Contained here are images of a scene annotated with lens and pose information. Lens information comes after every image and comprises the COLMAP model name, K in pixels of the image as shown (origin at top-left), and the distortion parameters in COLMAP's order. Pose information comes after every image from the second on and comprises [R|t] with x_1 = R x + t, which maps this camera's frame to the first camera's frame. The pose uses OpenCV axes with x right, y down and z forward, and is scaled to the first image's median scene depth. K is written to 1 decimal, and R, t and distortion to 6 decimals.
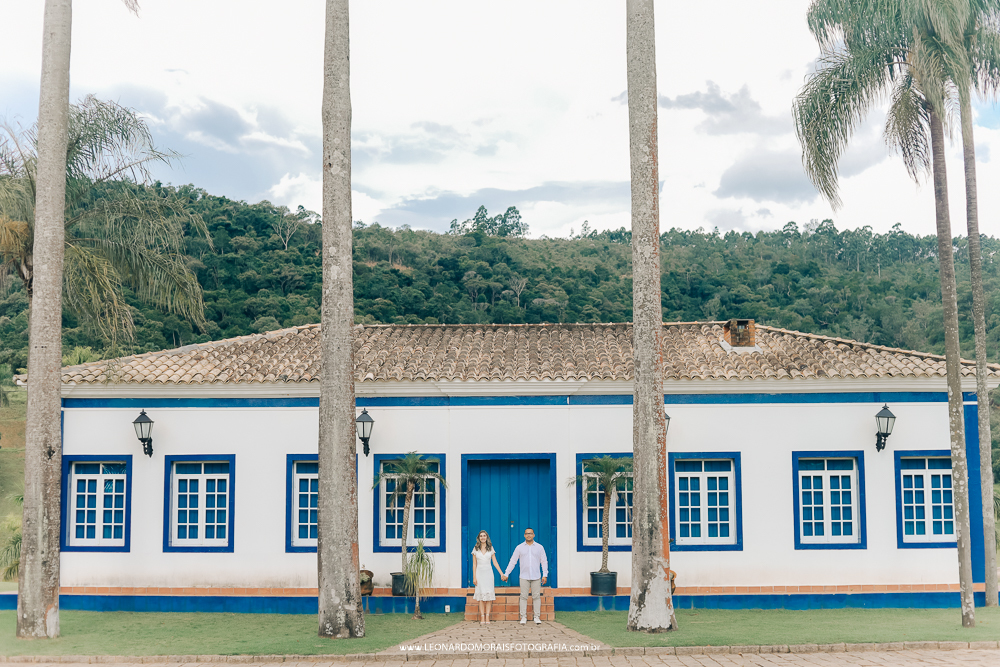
lens RADIAL K [[1455.6, 0, 500.0], [0, 1455.6, 333.5], [0, 0, 1]] dist [-0.081214, -0.094186]
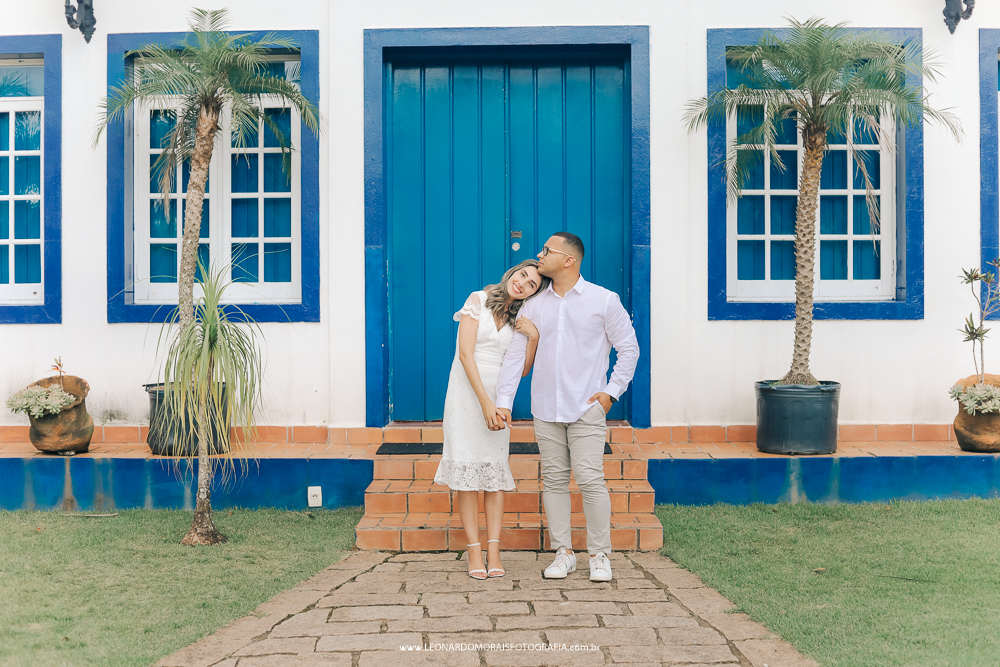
lens RADIAL K [[1429.4, 0, 500.0], [0, 1429.4, 333.5], [0, 0, 1]] dist [-0.086015, -0.063541]
pose [[0.999995, 0.000045, 0.003201, 0.003542], [-0.000525, 0.988658, 0.150181, 0.105140], [-0.003158, -0.150182, 0.988653, 0.682850]]
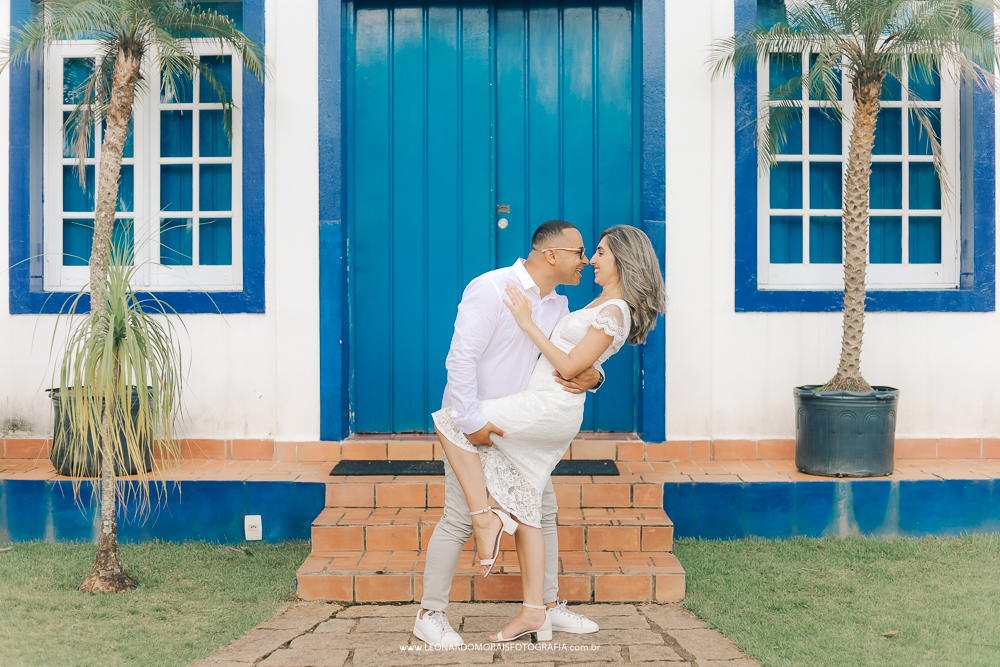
lens RADIAL K [[1455.6, 0, 500.0], [0, 1455.6, 333.5], [0, 0, 1]] dist [-0.081214, -0.094186]
pose [[0.999977, 0.001929, 0.006563, 0.006082], [-0.002911, 0.988207, 0.153096, 0.113524], [-0.006190, -0.153111, 0.988190, 0.735922]]
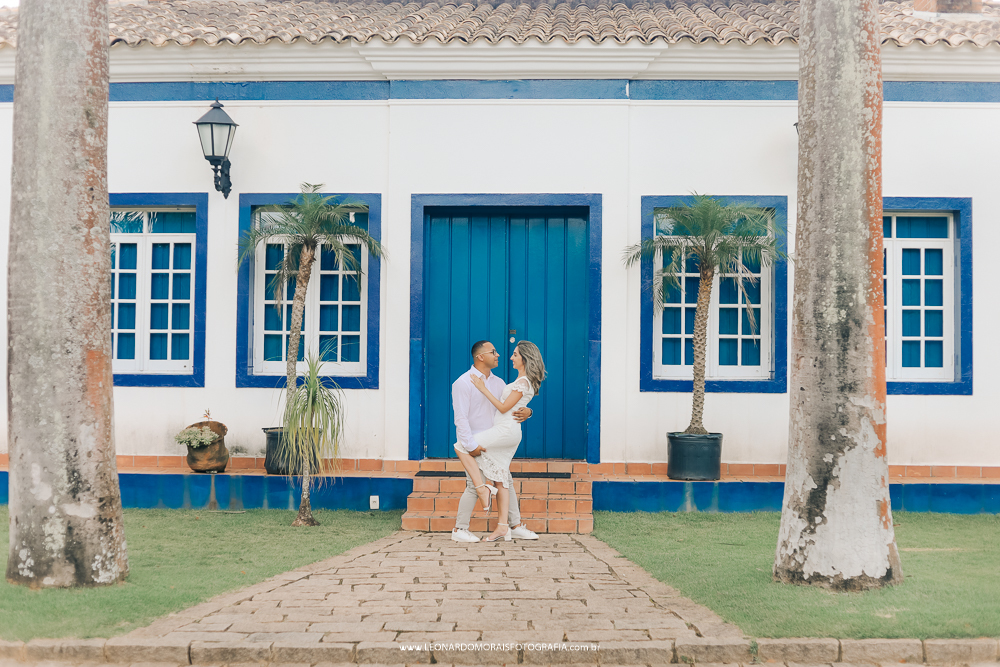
lens RADIAL K [[1490.0, 0, 500.0], [0, 1490.0, 333.5], [0, 0, 1]] dist [-0.080926, -0.034356]
pose [[0.999539, 0.013728, -0.027087, 0.018650], [-0.011050, 0.995258, 0.096641, 0.082595], [0.028286, -0.096298, 0.994951, 0.498677]]
